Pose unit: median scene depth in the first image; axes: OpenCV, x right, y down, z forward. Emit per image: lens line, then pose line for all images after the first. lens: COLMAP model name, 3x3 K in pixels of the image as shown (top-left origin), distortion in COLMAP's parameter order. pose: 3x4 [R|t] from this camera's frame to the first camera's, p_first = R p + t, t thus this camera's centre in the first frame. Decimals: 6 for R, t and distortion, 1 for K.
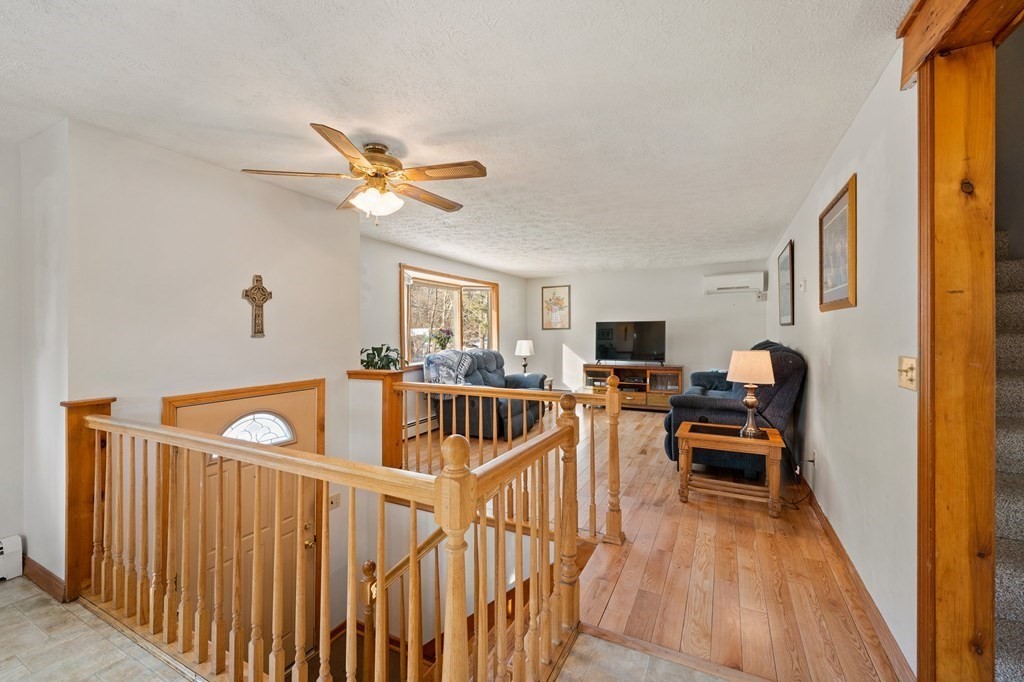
lens RADIAL K [[417.5, 0, 512.0], [0, 417.5, 341.0], [0, 0, 1]] dist [0.000485, 0.000069]
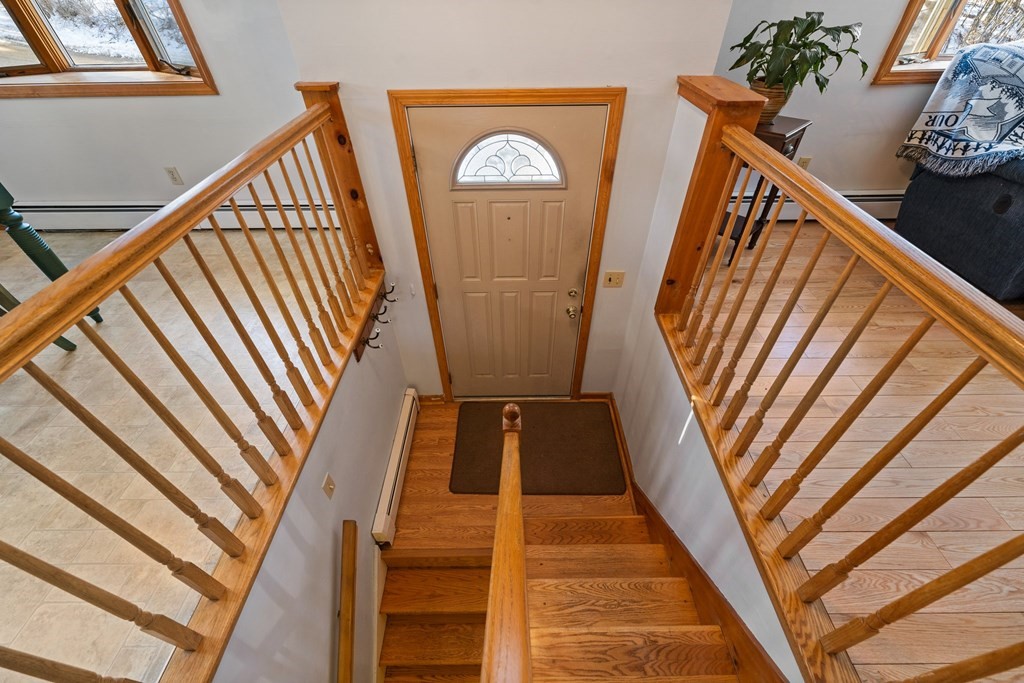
lens RADIAL K [[408.7, 0, 512.0], [0, 408.7, 341.5], [0, 0, 1]] dist [-0.000947, -0.000468]
pose [[0.460479, 0.598186, -0.655845, 0.028256], [-0.011449, 0.742779, 0.669439, -0.014408], [0.887597, -0.300754, 0.348883, 0.357168]]
